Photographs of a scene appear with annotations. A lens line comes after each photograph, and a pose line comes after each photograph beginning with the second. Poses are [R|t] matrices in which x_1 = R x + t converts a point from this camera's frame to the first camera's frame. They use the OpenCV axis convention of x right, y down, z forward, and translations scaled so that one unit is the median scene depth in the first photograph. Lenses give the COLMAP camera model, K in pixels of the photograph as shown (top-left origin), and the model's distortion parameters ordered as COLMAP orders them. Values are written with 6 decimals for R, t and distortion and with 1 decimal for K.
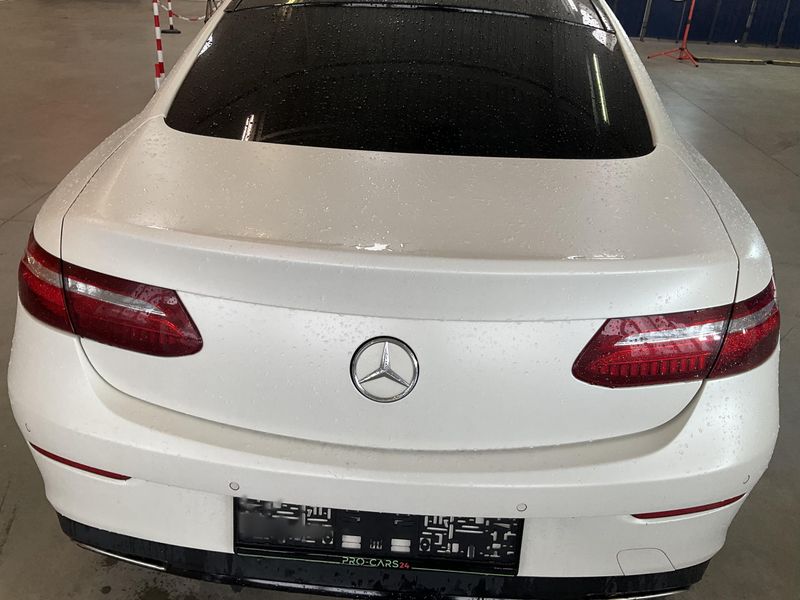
lens RADIAL K [[676.3, 0, 402.4], [0, 676.3, 300.4], [0, 0, 1]] dist [0.030481, -0.060428]
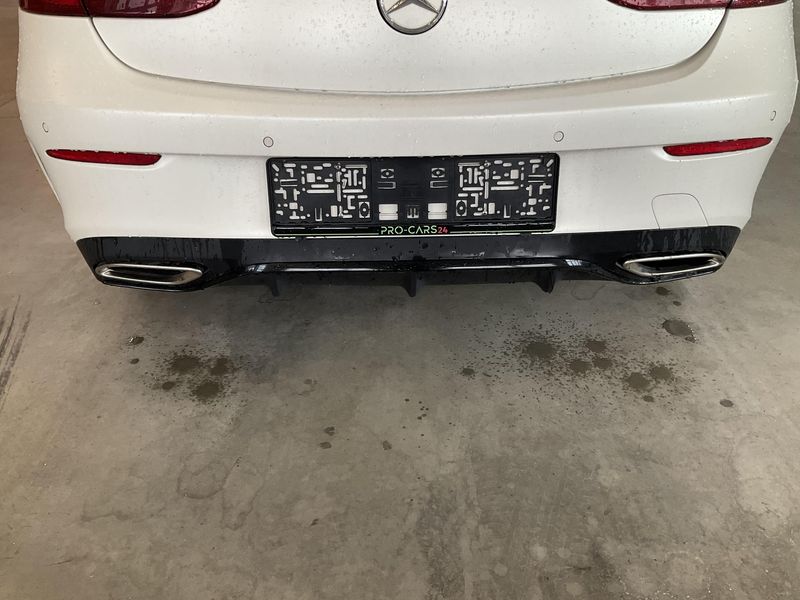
lens RADIAL K [[676.3, 0, 395.6], [0, 676.3, 299.8], [0, 0, 1]] dist [0.030481, -0.060428]
pose [[0.995477, -0.089735, 0.031193, -0.108032], [0.087767, 0.994356, 0.059602, 0.428928], [-0.036365, -0.056595, 0.997735, -0.005518]]
